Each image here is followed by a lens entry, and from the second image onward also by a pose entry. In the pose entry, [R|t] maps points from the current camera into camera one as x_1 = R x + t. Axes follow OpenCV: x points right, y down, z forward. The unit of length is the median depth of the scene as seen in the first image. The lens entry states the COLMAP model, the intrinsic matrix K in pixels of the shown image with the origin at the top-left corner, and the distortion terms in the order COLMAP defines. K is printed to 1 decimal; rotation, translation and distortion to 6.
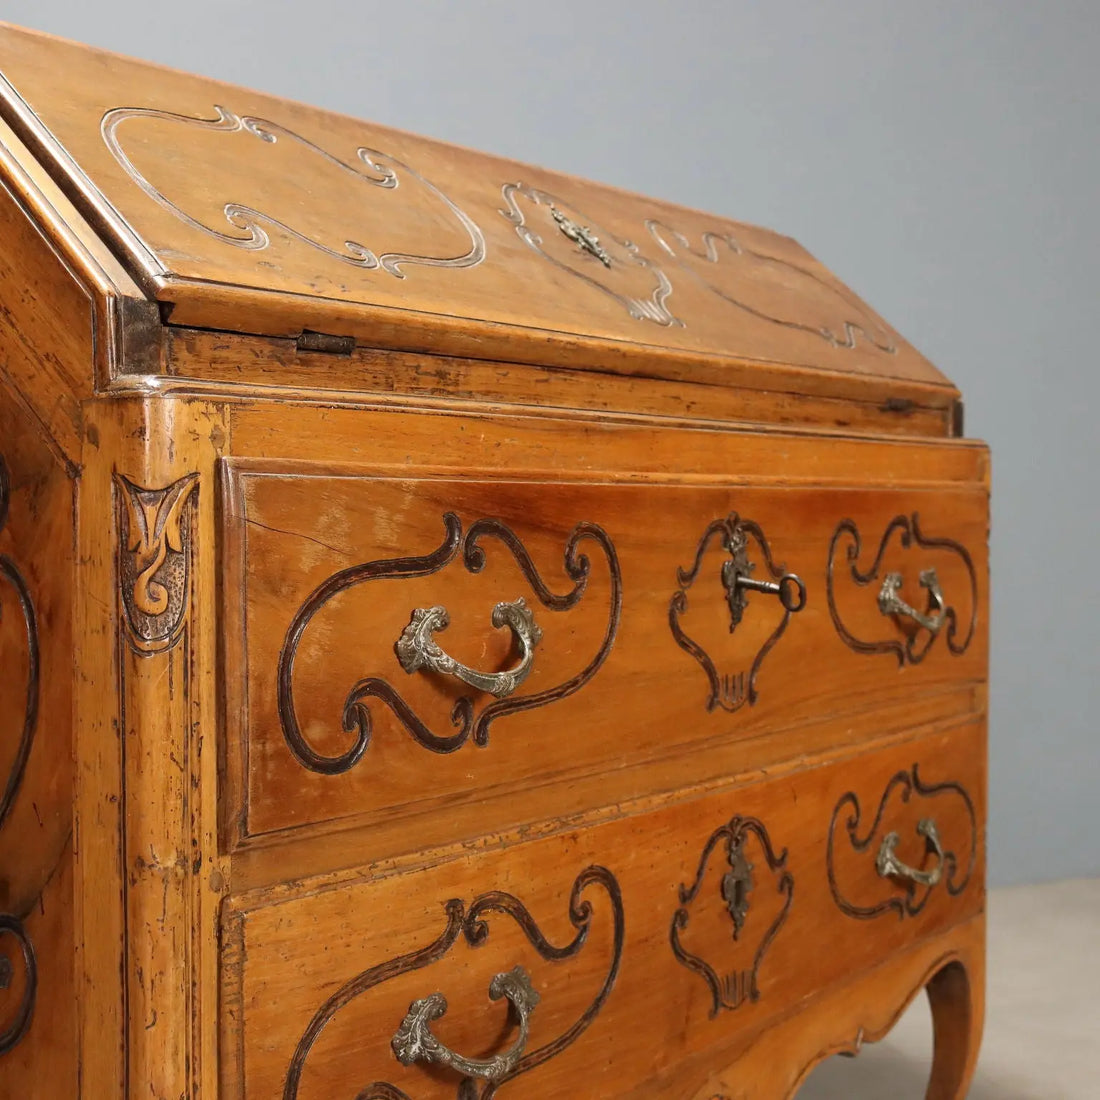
lens RADIAL K [[1659.1, 0, 545.4], [0, 1659.1, 553.3], [0, 0, 1]] dist [-0.015300, 0.000000]
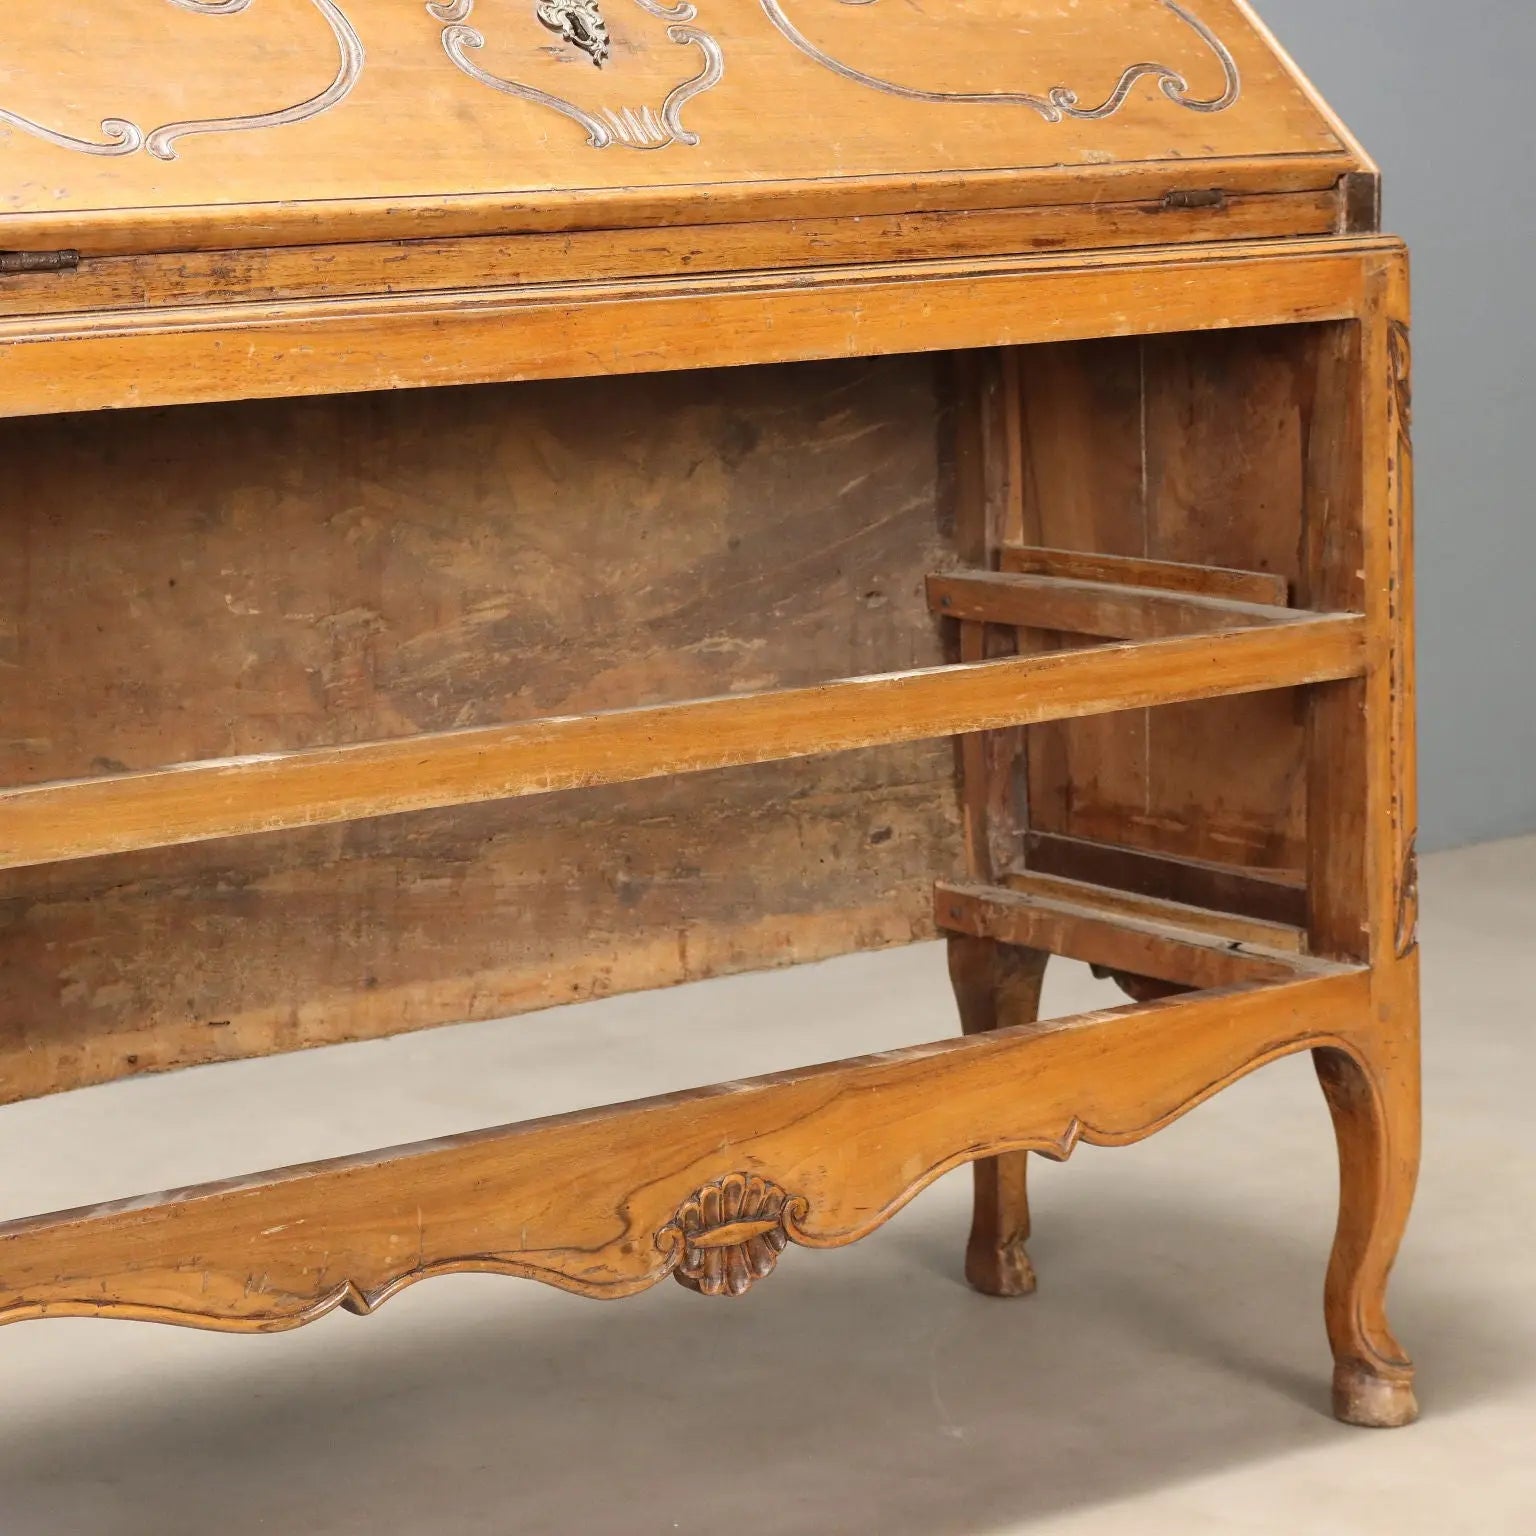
lens RADIAL K [[4013.4, 0, 731.0], [0, 4013.4, 781.1], [0, 0, 1]] dist [0.025293, 0.000000]
pose [[0.943120, 0.017158, -0.332010, 0.880453], [0.027697, 0.991140, 0.129900, -0.112154], [0.331298, -0.131707, 0.934288, -0.869263]]
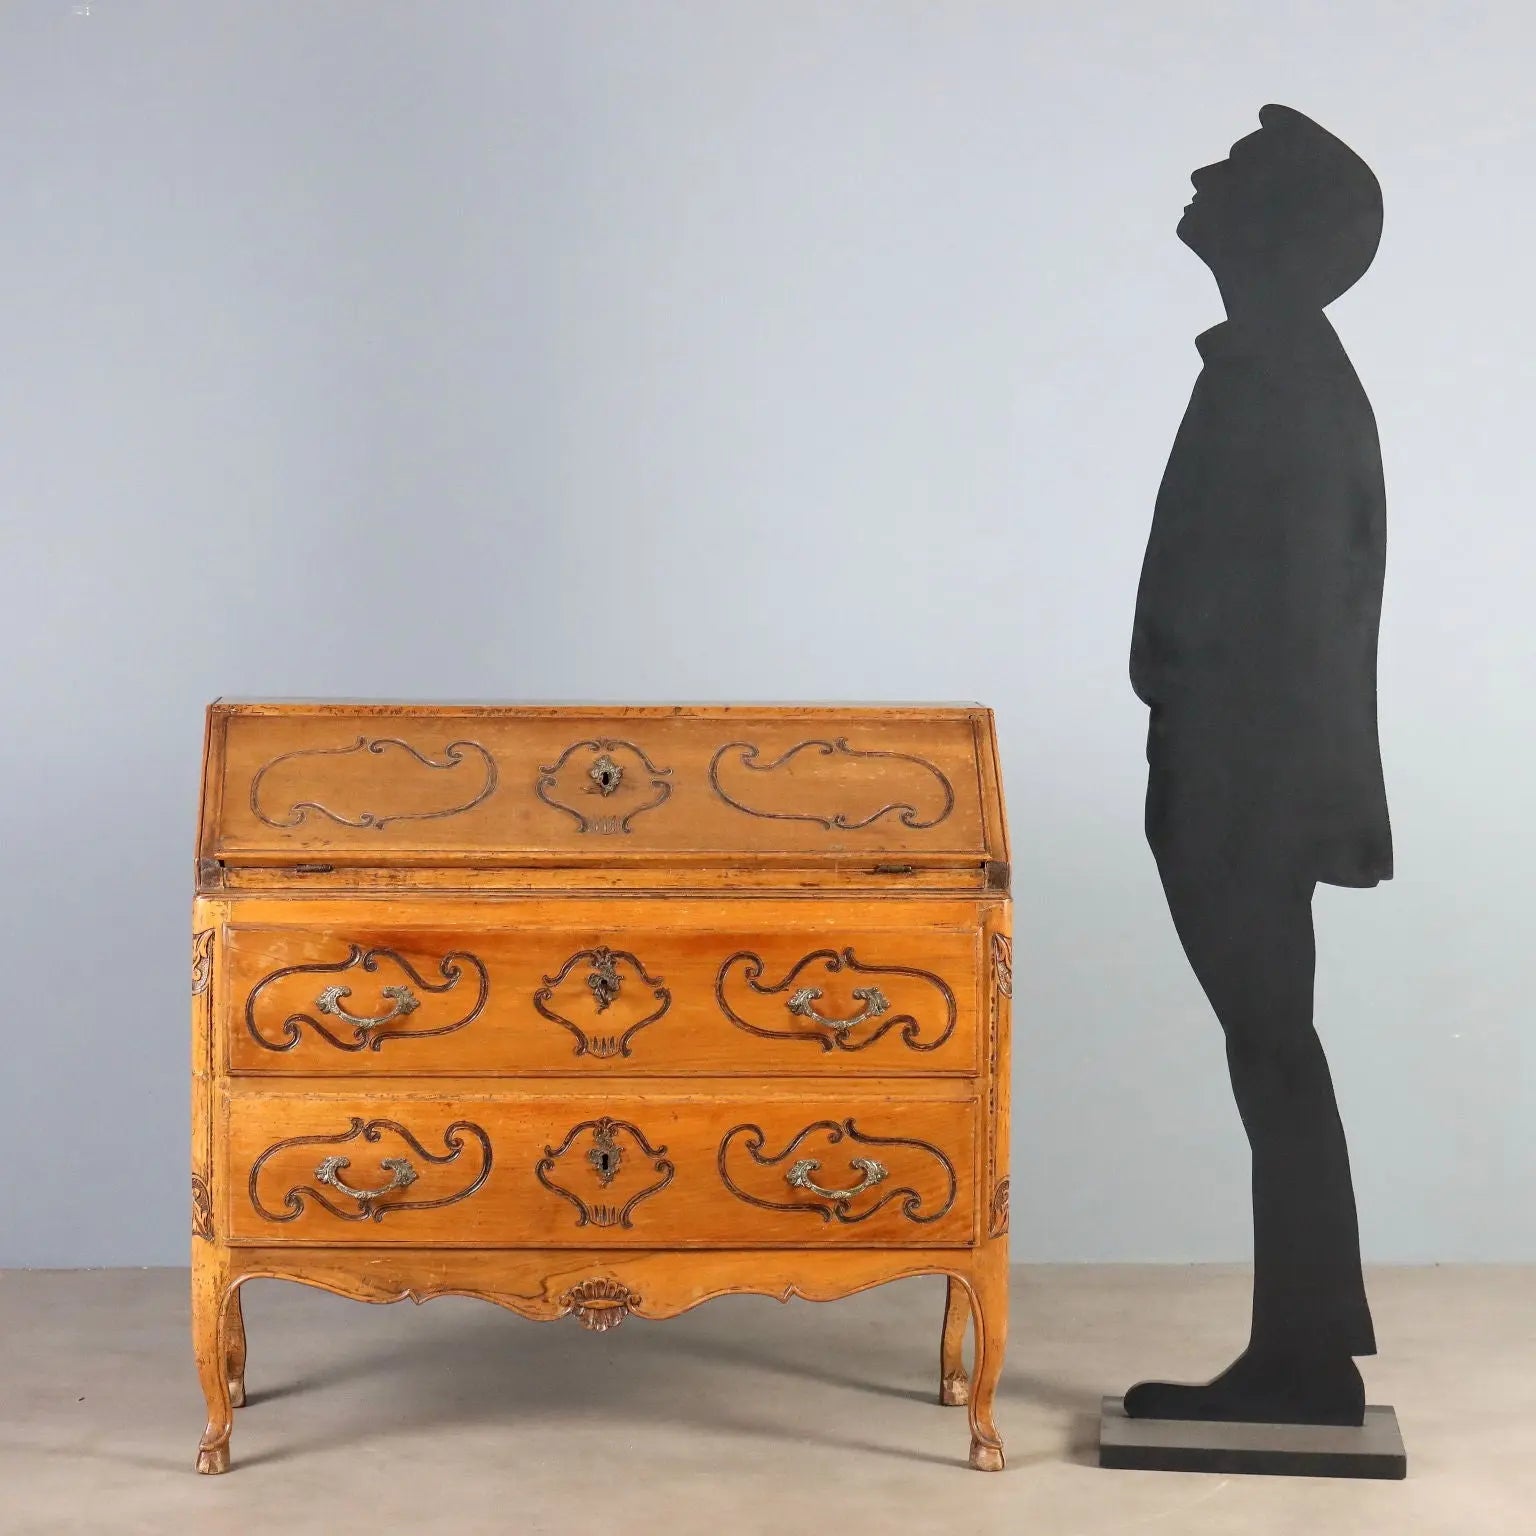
lens RADIAL K [[4013.4, 0, 765.1], [0, 4013.4, 768.0], [0, 0, 1]] dist [0.025293, 0.000000]
pose [[0.642476, 0.048965, -0.764740, 4.254593], [-0.031184, 0.998800, 0.037753, -0.465270], [0.765671, -0.000408, 0.643232, -1.981562]]
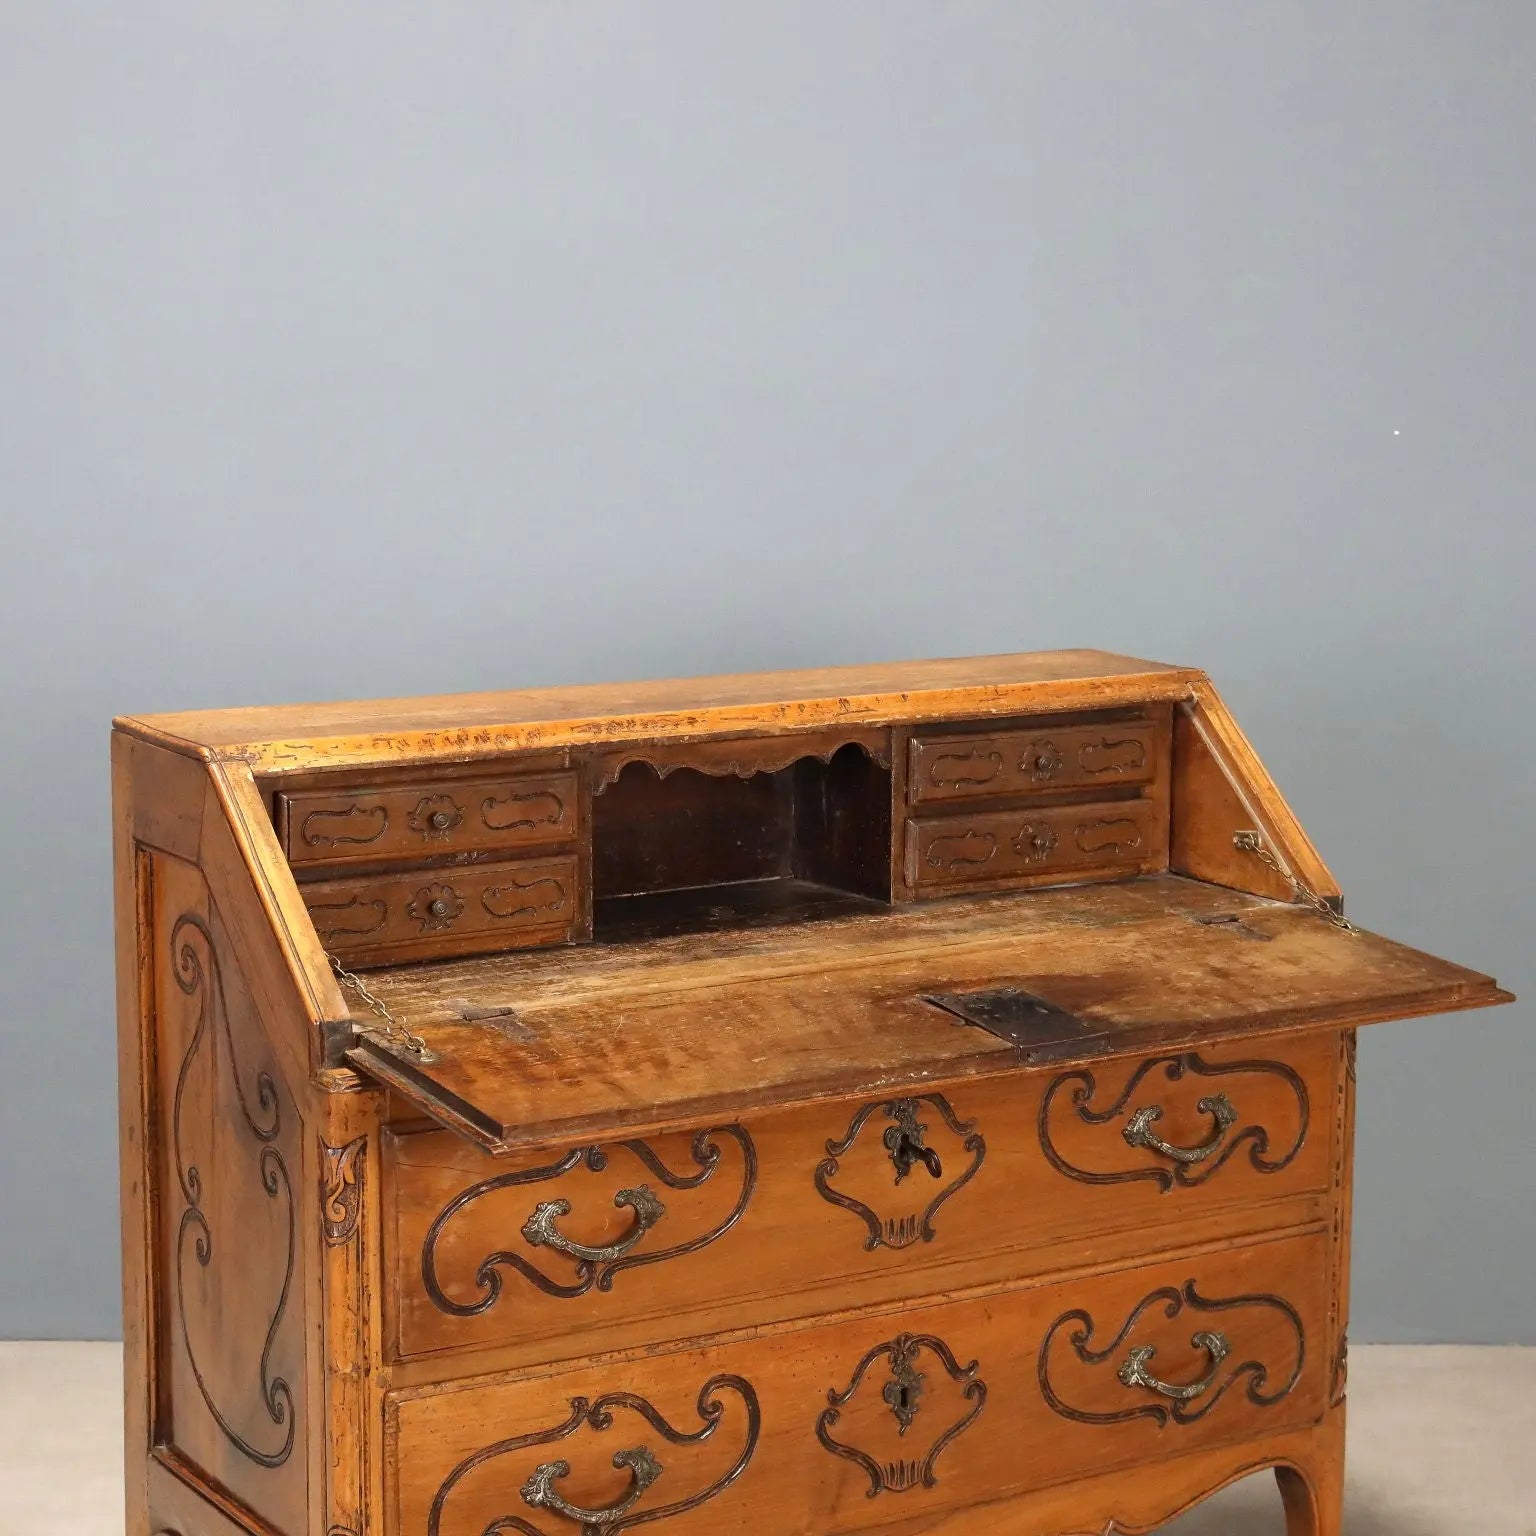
lens RADIAL K [[3422.9, 0, 767.2], [0, 3422.9, 770.8], [0, 0, 1]] dist [0.014308, 0.000000]
pose [[0.929858, 0.060082, -0.362979, 1.088729], [-0.015525, 0.992105, 0.124447, -0.666992], [0.367590, -0.110083, 0.923450, -1.534003]]
